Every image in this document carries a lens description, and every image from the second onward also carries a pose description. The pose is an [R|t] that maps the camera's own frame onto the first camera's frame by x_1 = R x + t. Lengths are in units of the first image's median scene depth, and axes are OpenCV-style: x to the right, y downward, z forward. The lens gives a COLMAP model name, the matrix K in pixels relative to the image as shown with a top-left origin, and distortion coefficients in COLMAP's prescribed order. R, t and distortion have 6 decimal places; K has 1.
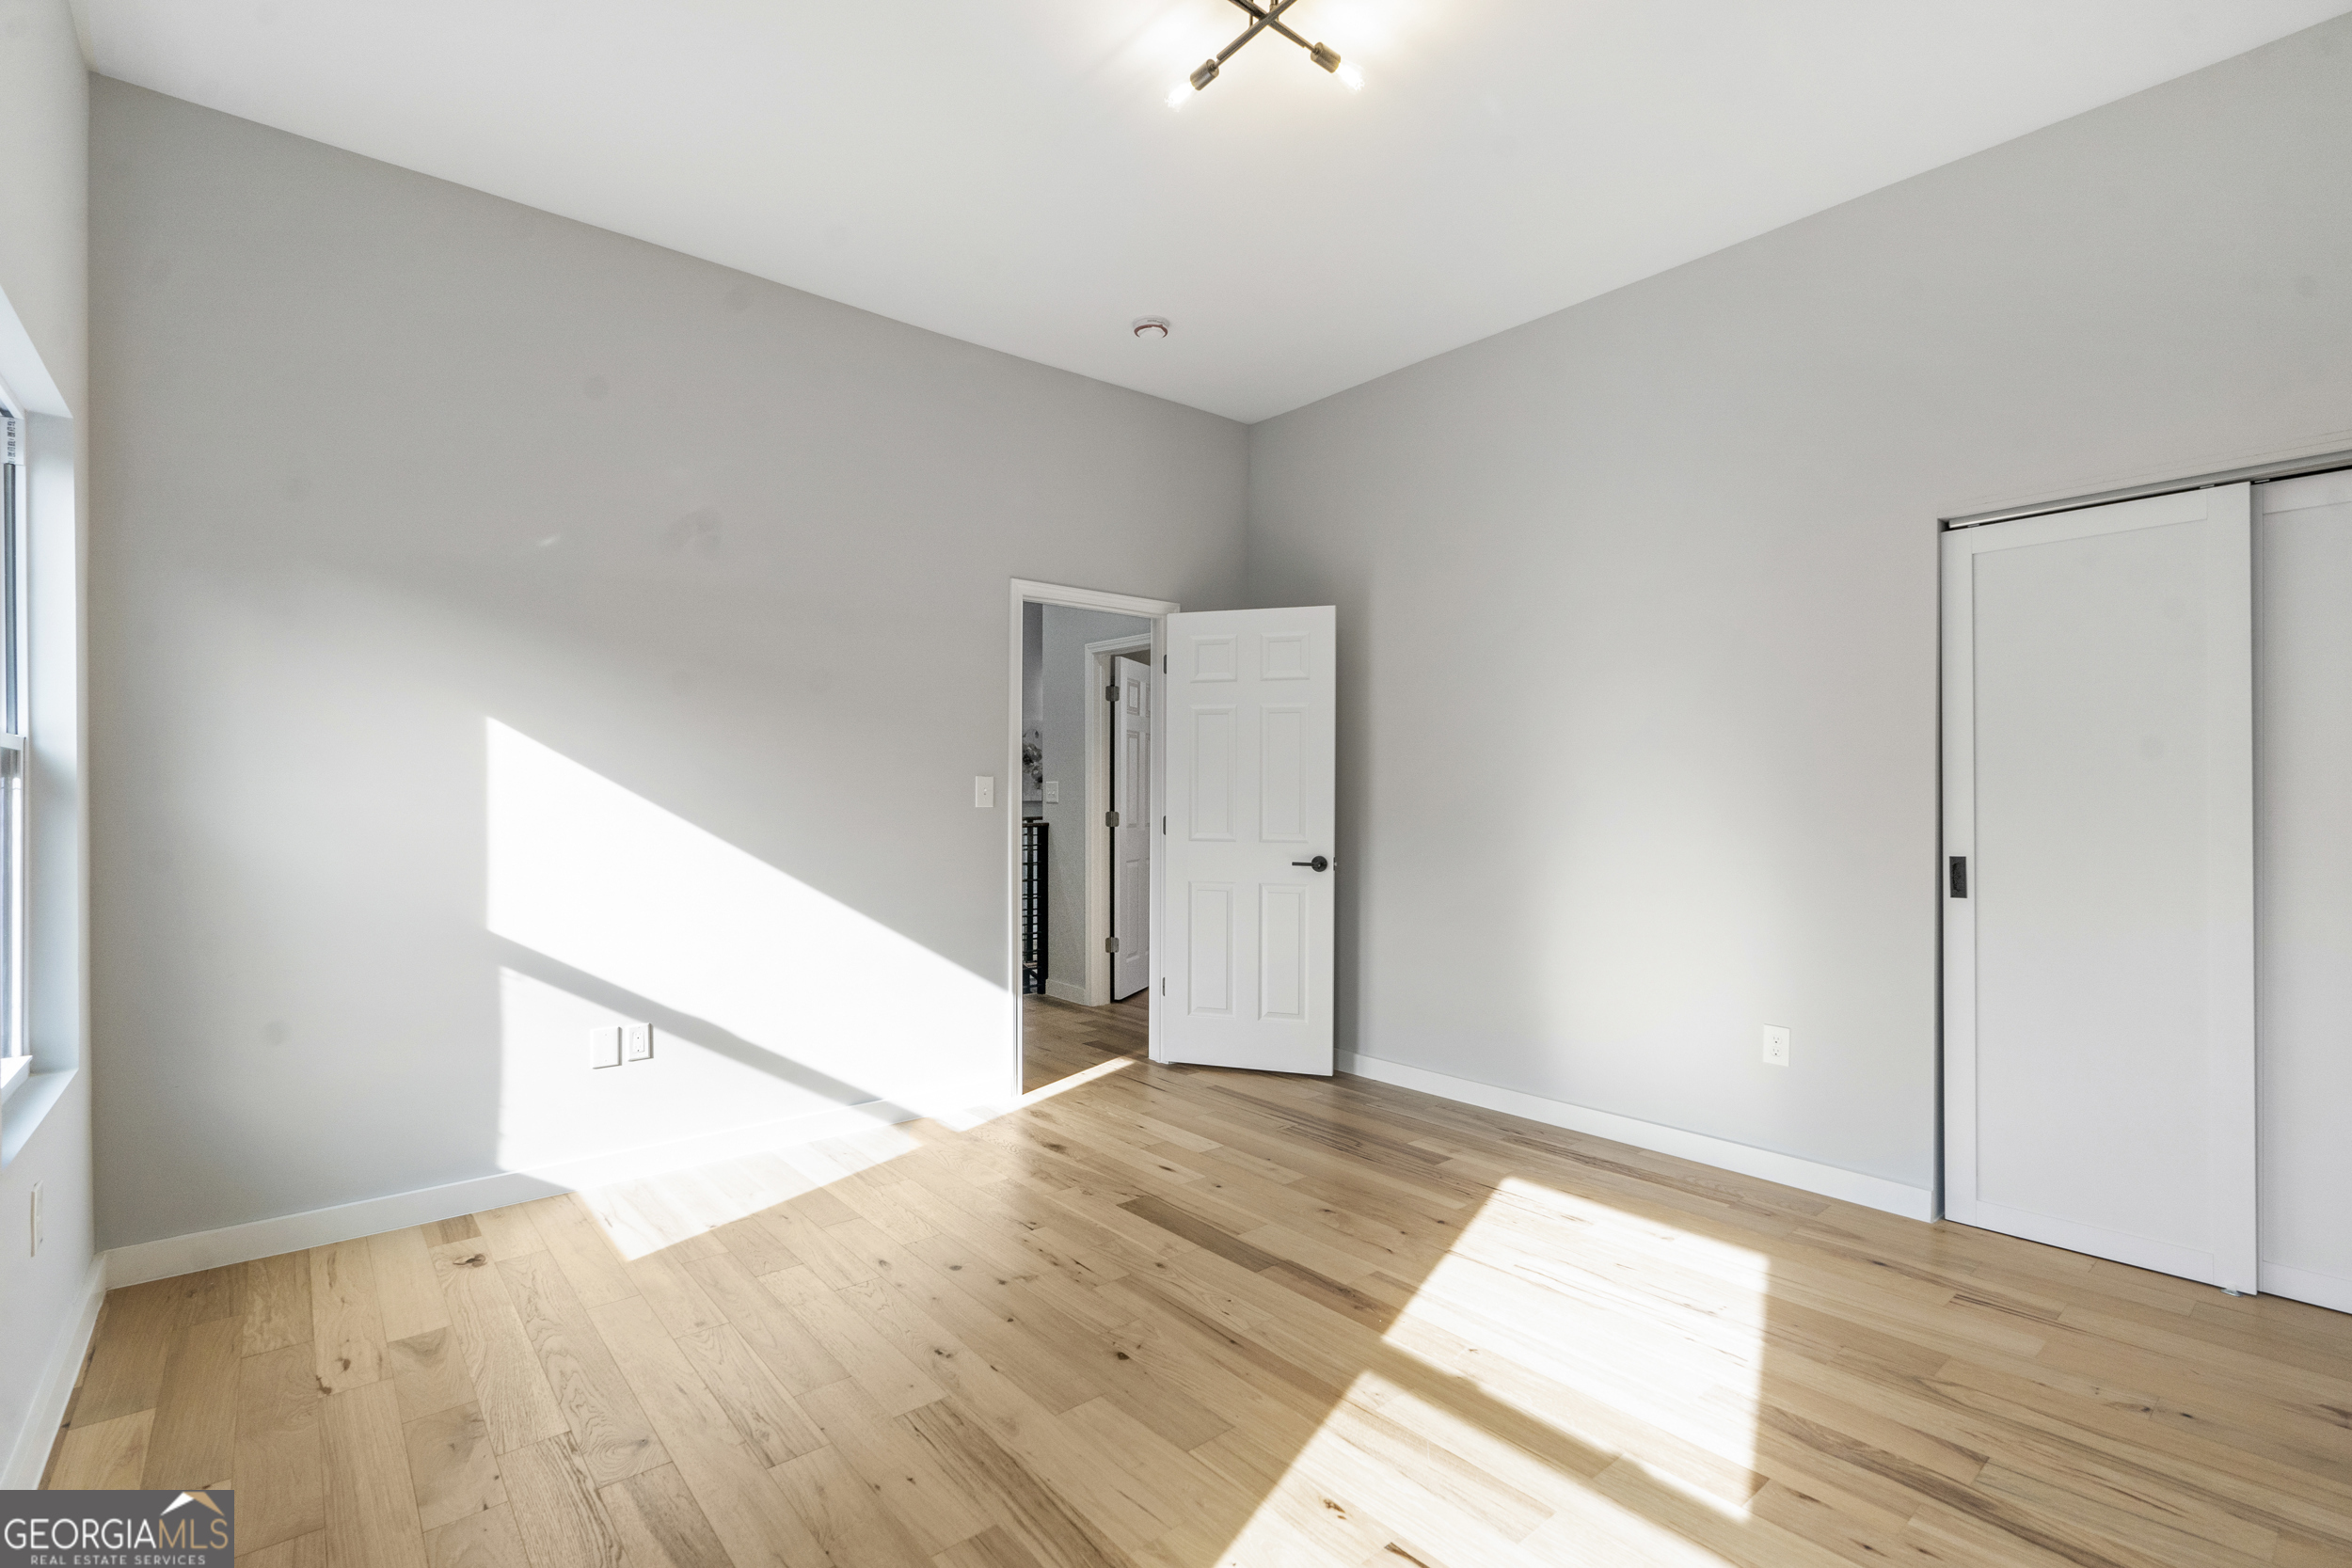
lens RADIAL K [[1088.7, 0, 1173.7], [0, 1088.7, 792.3], [0, 0, 1]] dist [0.001452, 0.001098]
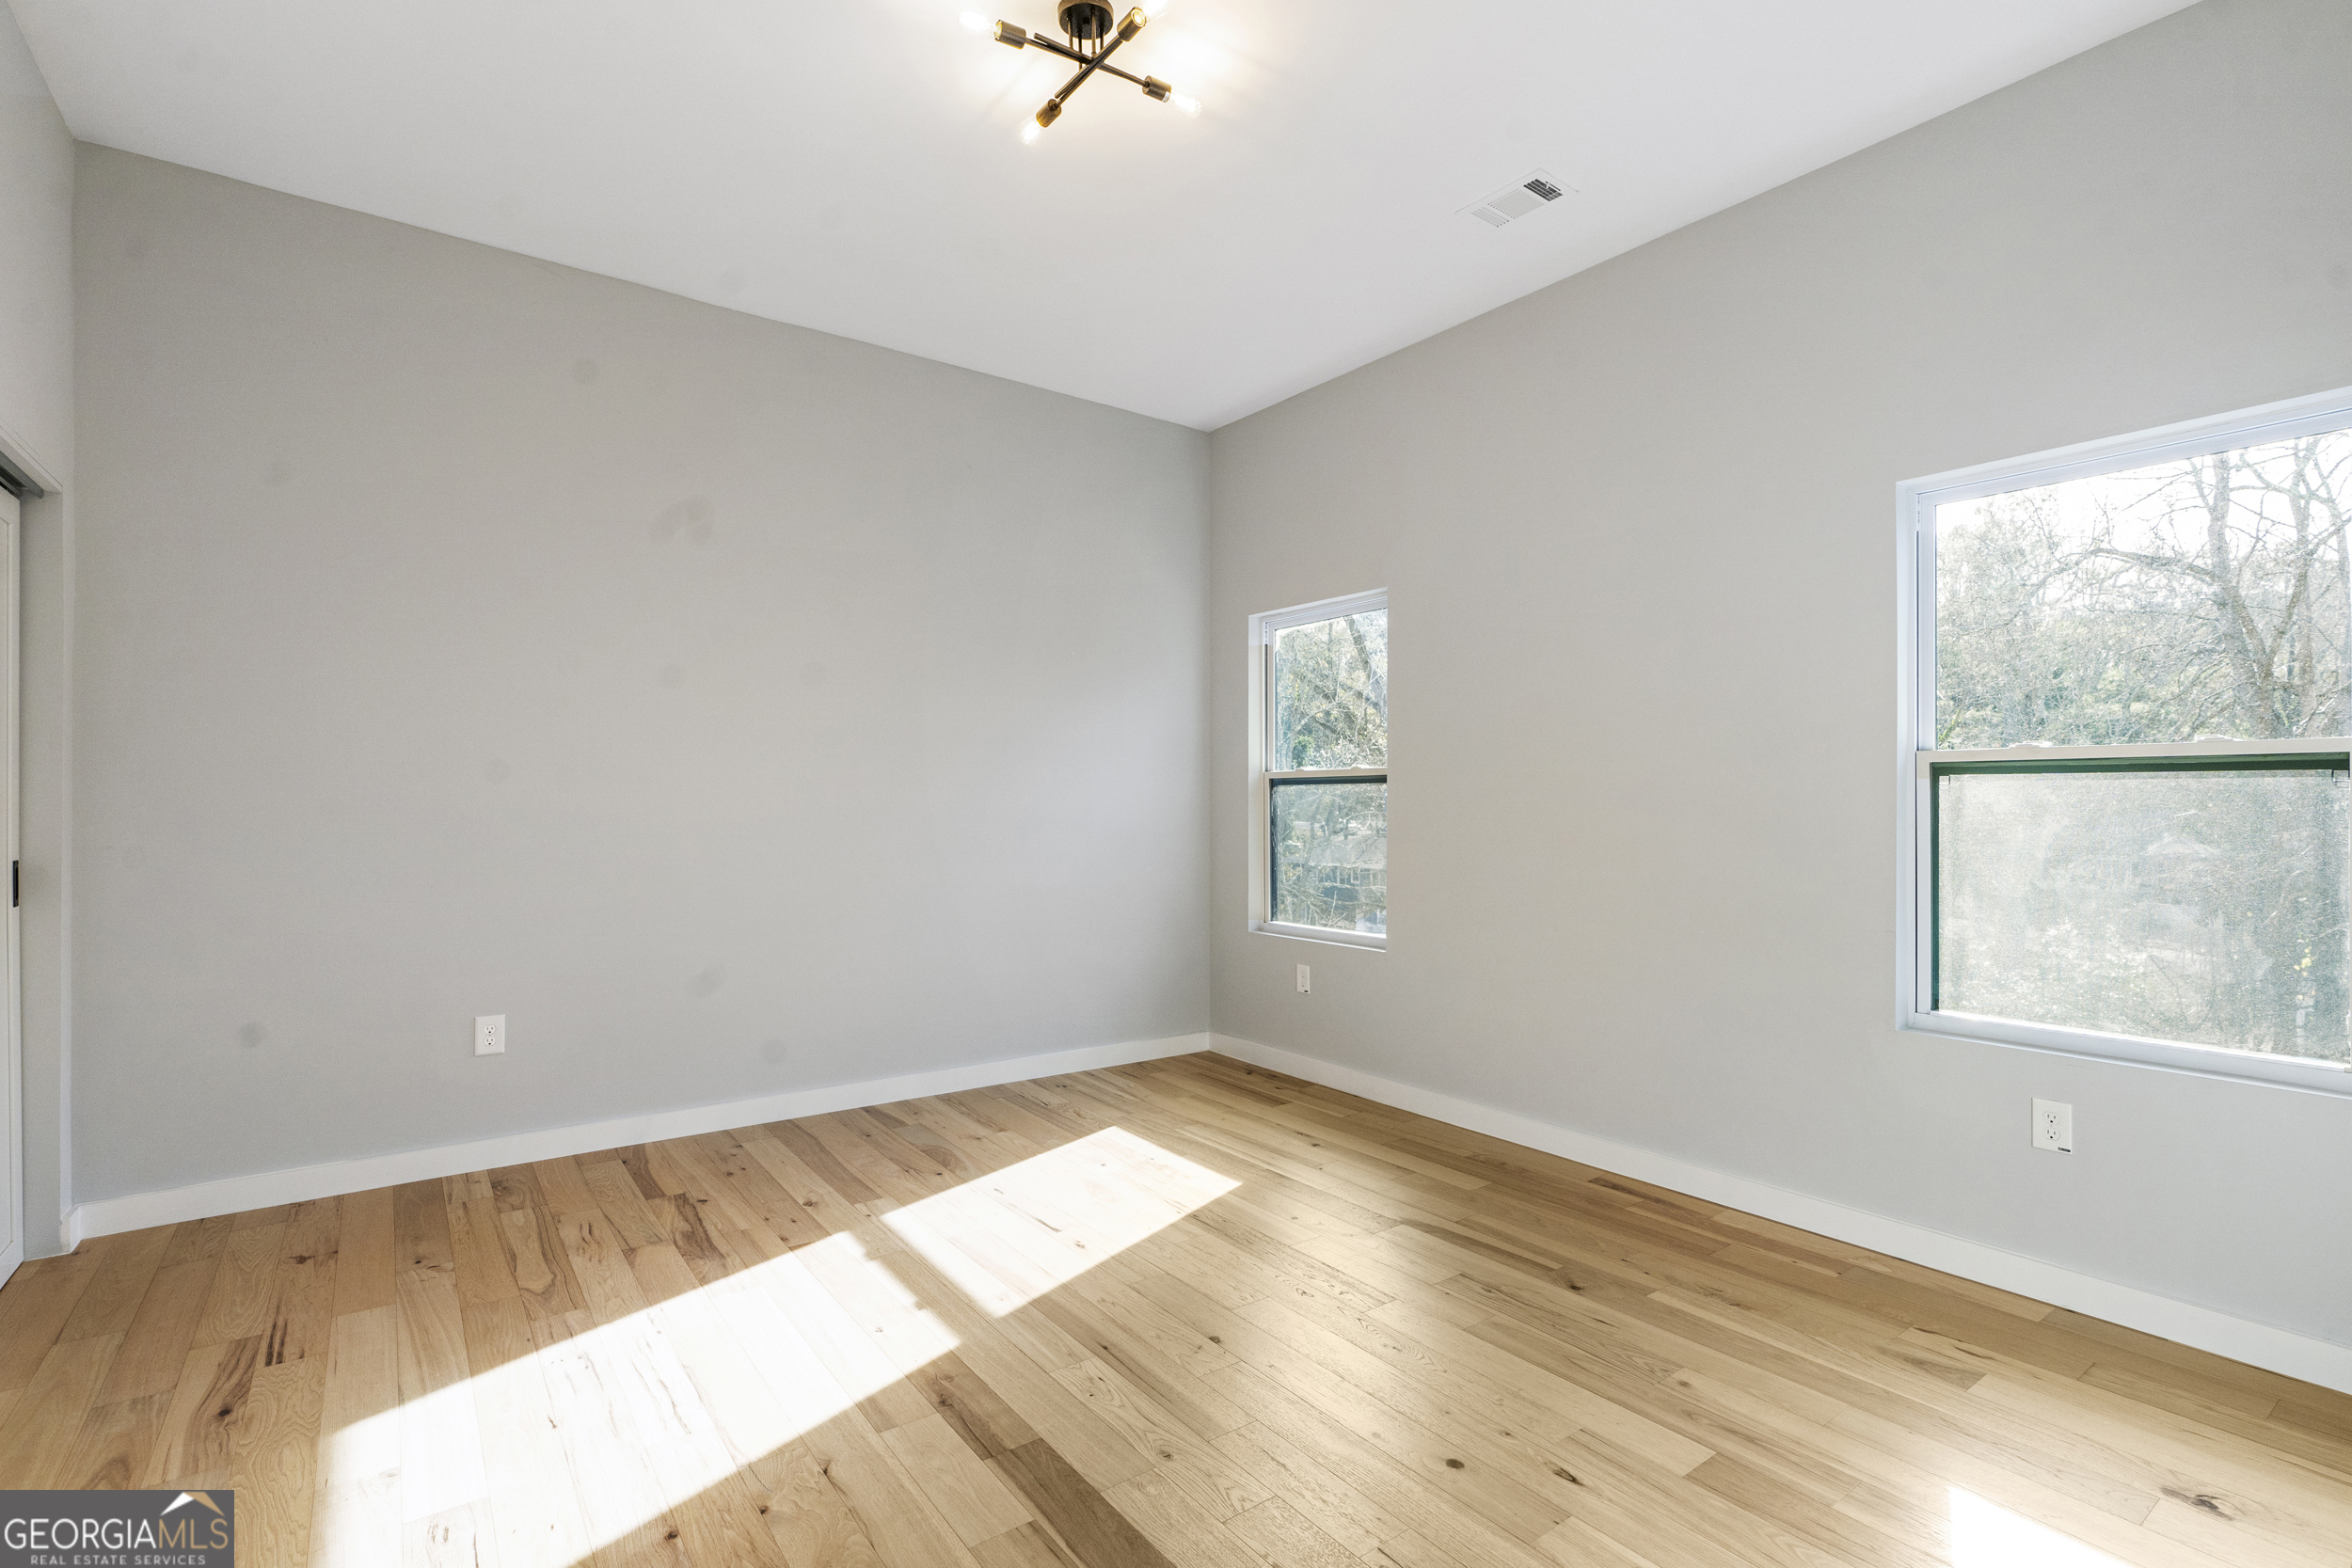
lens RADIAL K [[1088.7, 0, 1178.1], [0, 1088.7, 793.1], [0, 0, 1]] dist [0.001452, 0.001098]
pose [[-0.997944, -0.000680, 0.064083, -0.073479], [-0.001391, 0.999938, -0.011051, 0.007950], [-0.064072, -0.011117, -0.997883, 1.935090]]
